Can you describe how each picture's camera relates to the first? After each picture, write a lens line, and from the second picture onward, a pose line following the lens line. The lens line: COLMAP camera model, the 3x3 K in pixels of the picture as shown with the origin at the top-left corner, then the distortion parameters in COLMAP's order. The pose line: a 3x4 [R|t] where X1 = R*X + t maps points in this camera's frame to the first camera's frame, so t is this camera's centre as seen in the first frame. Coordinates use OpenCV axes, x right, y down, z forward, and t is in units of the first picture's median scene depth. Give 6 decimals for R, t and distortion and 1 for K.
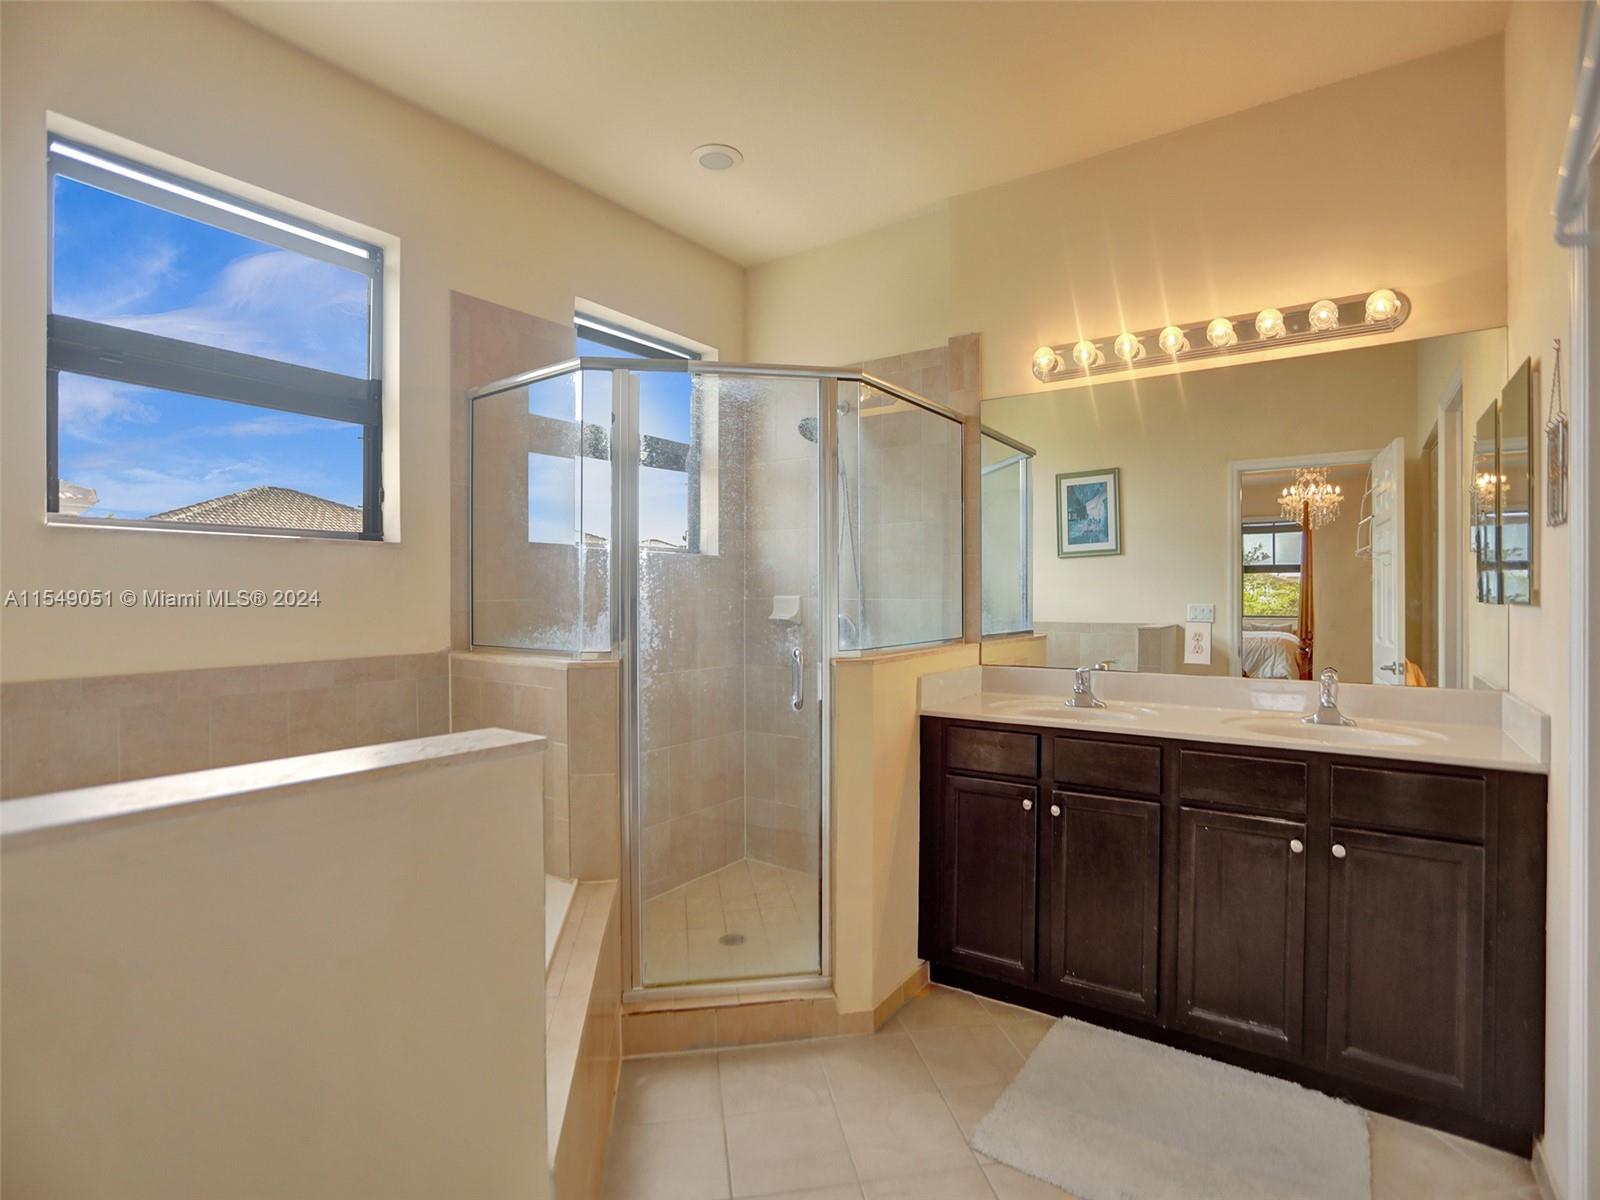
lens RADIAL K [[801.3, 0, 794.0], [0, 801.3, 606.9], [0, 0, 1]] dist [-0.065022, 0.025285]
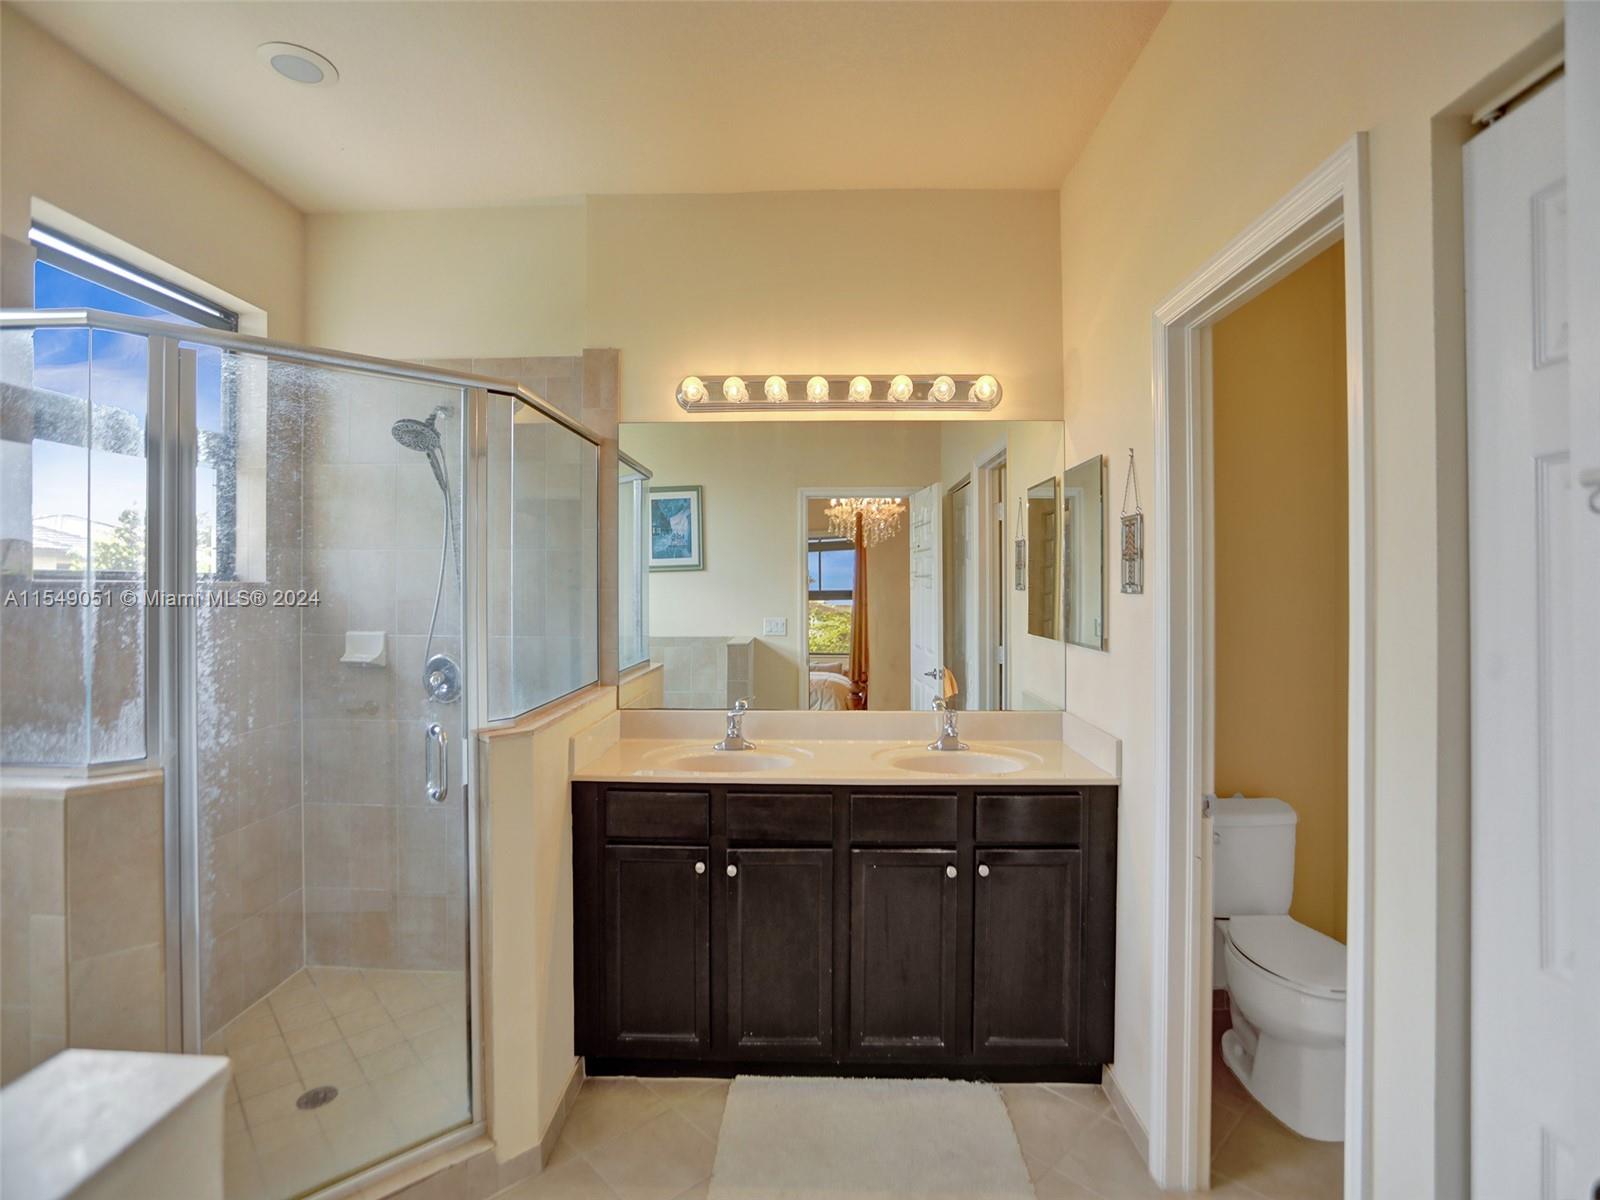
lens RADIAL K [[801.3, 0, 807.9], [0, 801.3, 585.3], [0, 0, 1]] dist [-0.065022, 0.025285]
pose [[0.826846, -0.000565, 0.562429, -0.129480], [0.008044, 0.999909, -0.010821, -0.073992], [-0.562371, 0.013471, 0.826775, 0.145699]]
